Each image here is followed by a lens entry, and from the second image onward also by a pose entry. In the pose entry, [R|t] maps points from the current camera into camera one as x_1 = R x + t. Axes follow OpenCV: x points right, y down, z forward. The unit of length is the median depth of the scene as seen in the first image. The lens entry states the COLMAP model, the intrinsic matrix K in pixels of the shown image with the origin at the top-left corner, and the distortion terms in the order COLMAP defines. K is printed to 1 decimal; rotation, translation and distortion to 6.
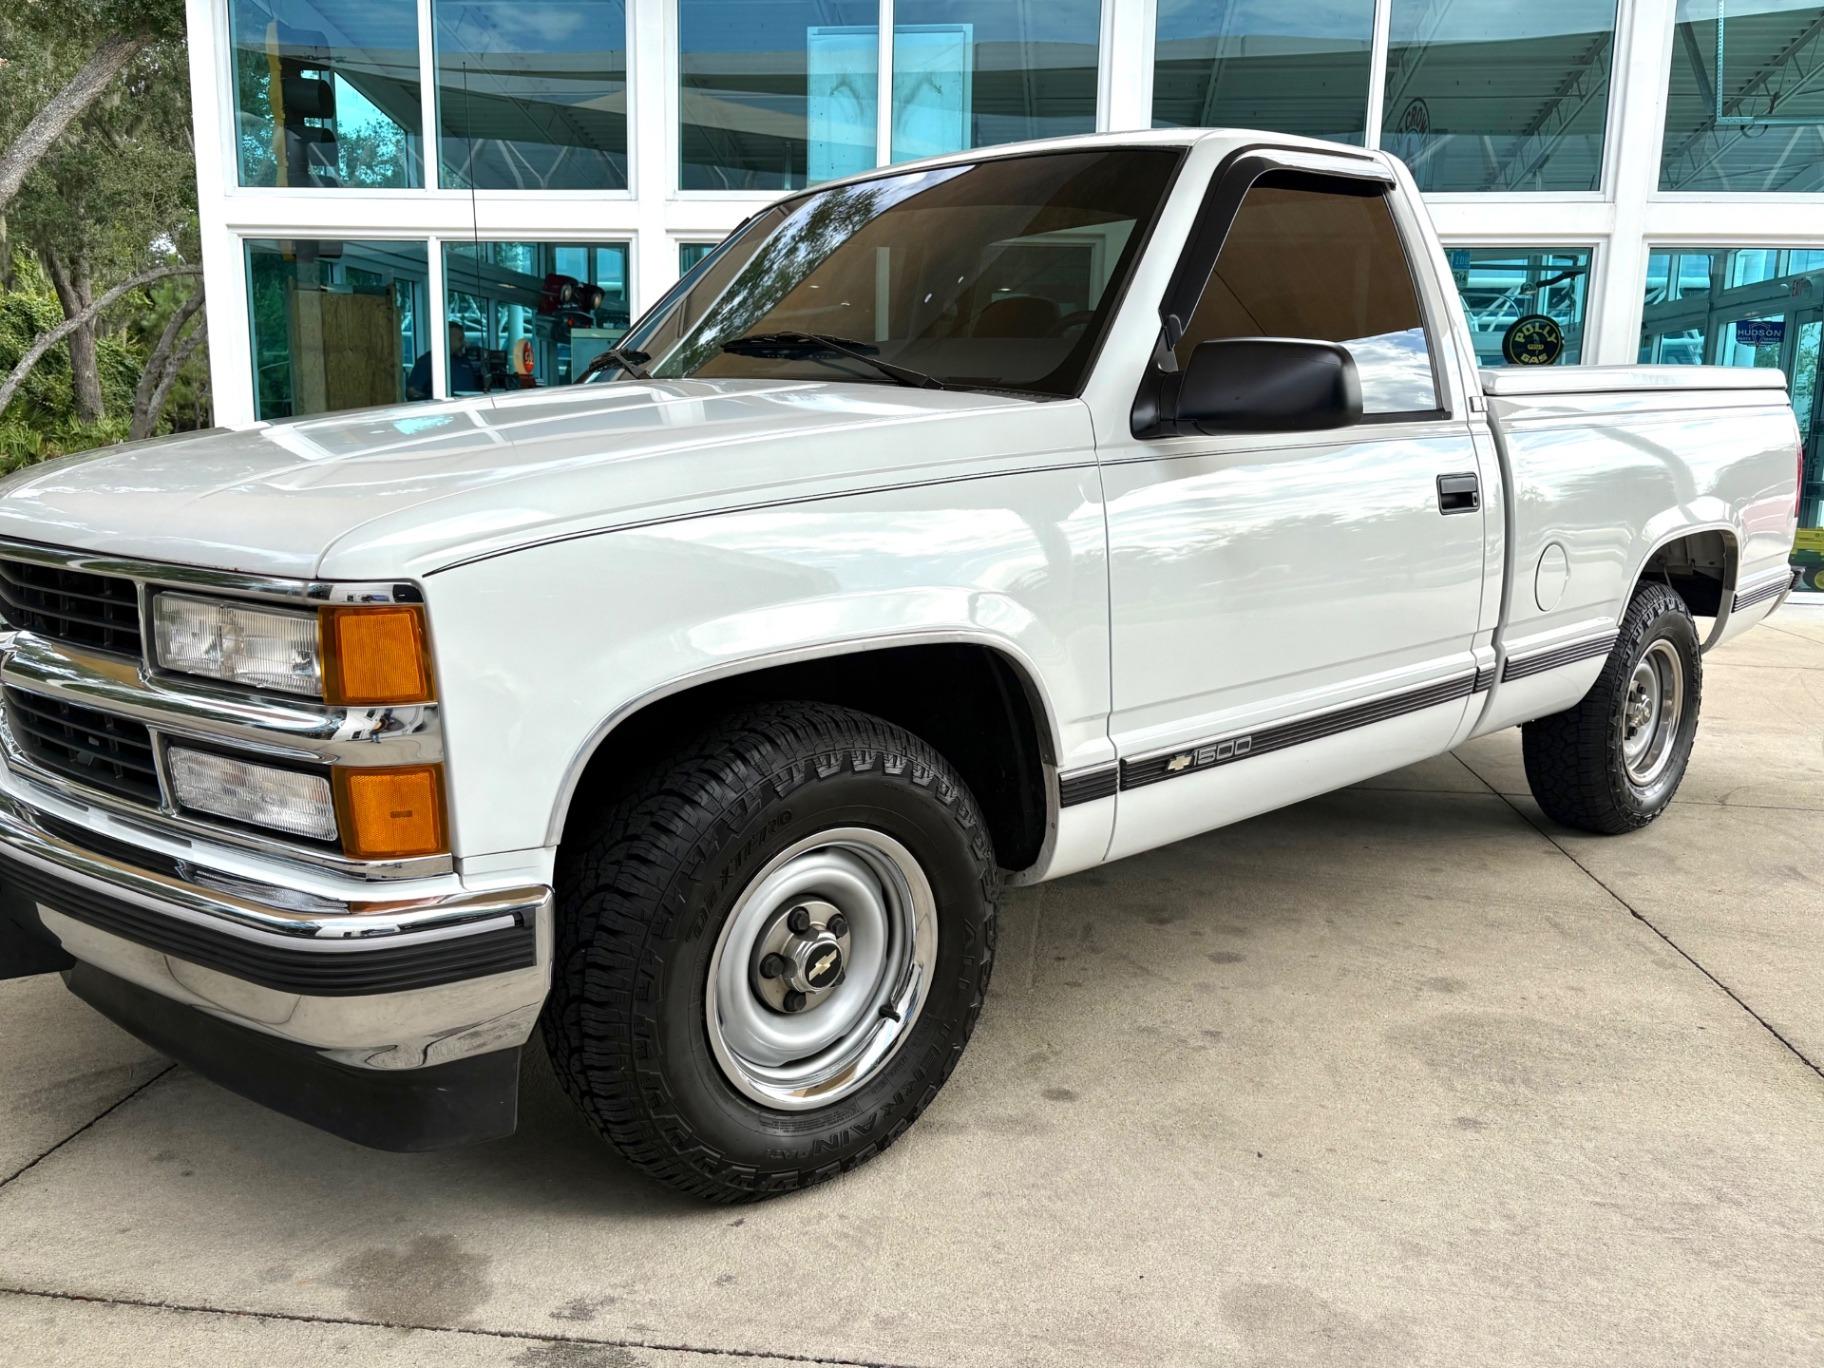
lens RADIAL K [[1409.8, 0, 901.4], [0, 1409.8, 678.3], [0, 0, 1]] dist [0.023475, -0.004666]
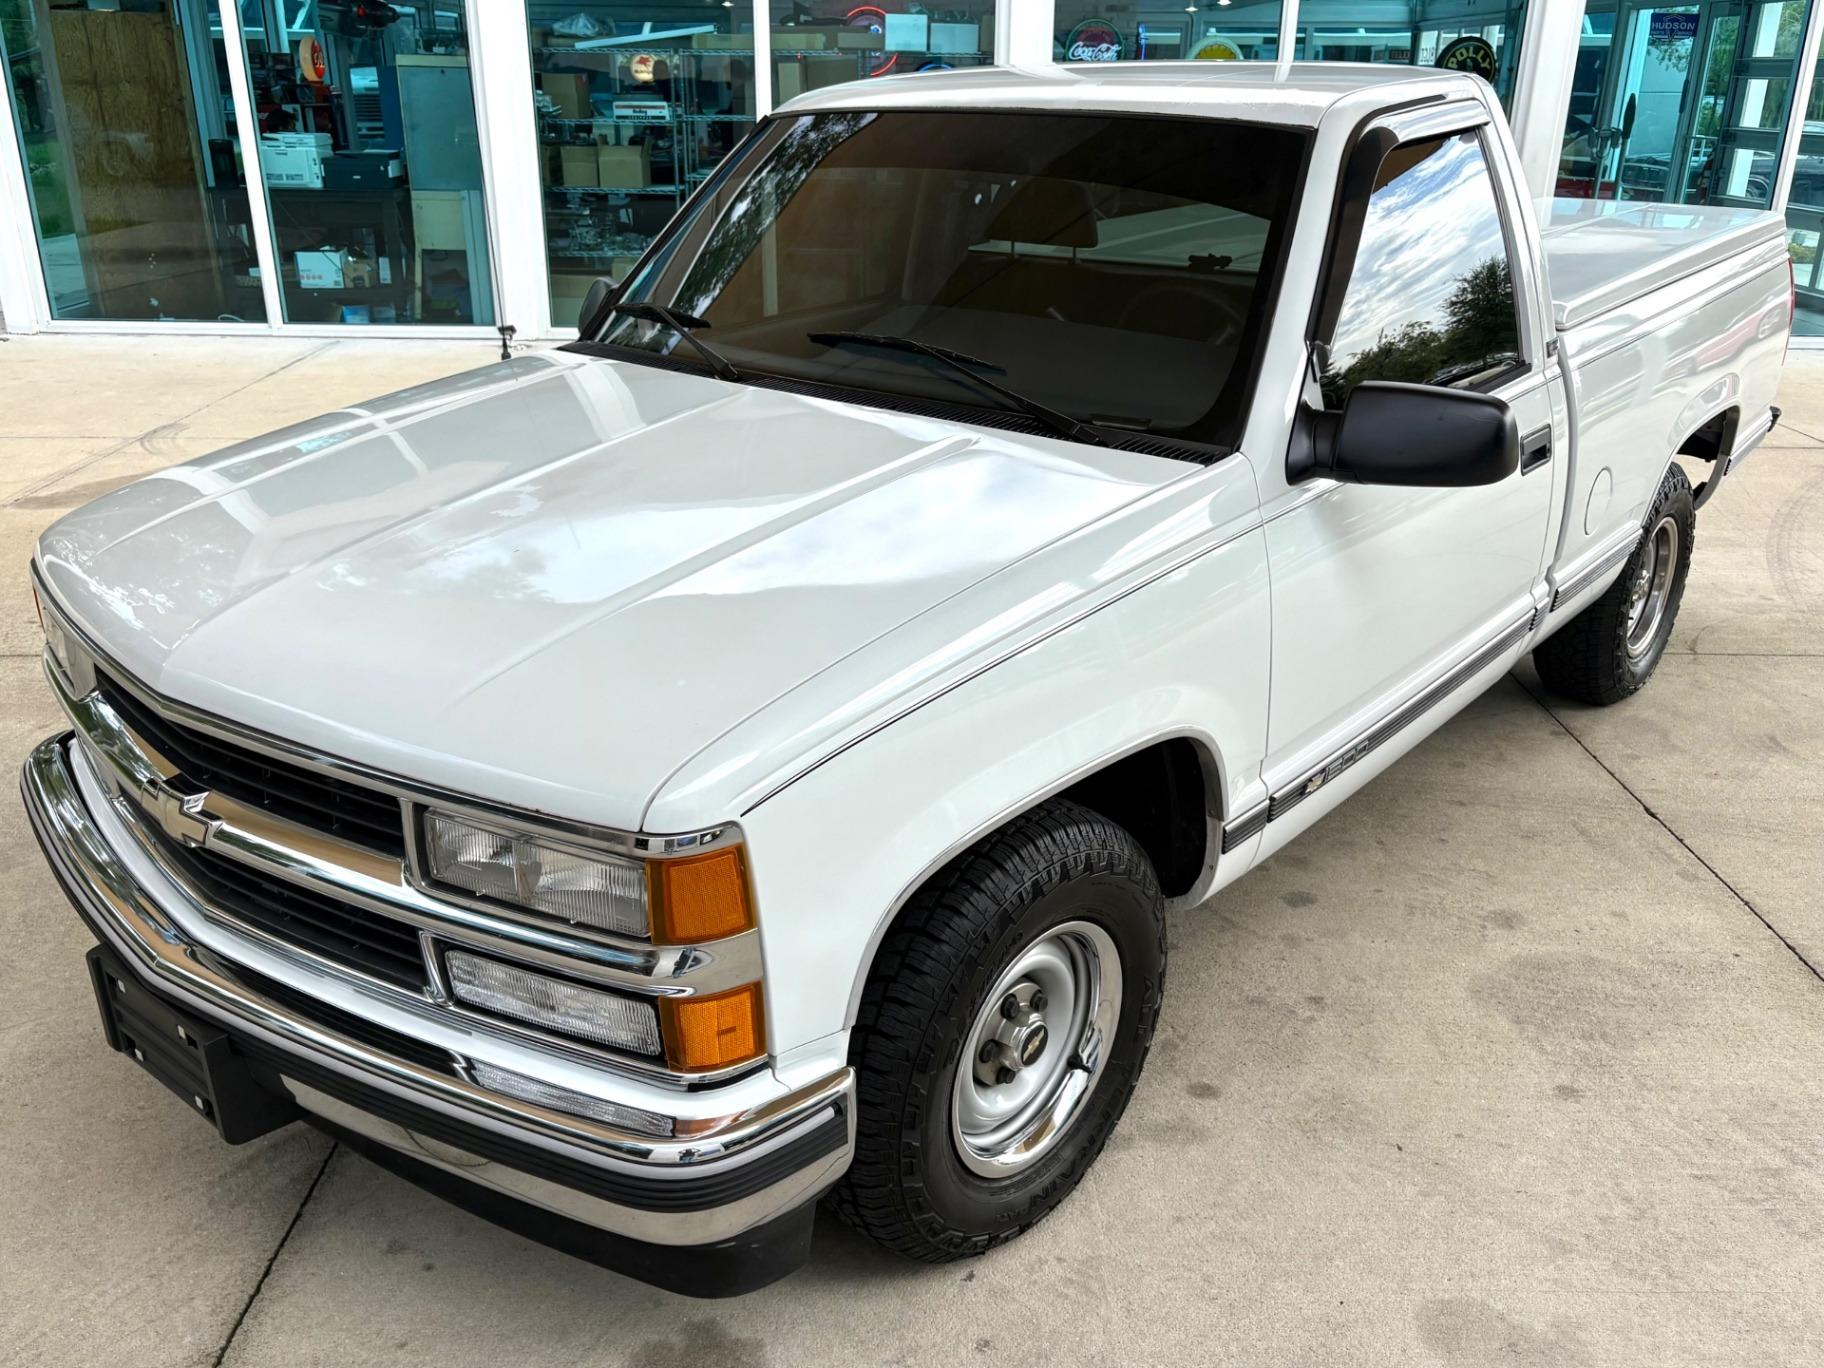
lens RADIAL K [[1494.0, 0, 907.3], [0, 1494.0, 696.5], [0, 0, 1]] dist [0.015459, 0.008937]
pose [[0.992521, -0.057146, 0.107869, -0.173227], [0.032798, 0.976003, 0.215271, -0.200879], [-0.117583, -0.210123, 0.970578, -0.016836]]
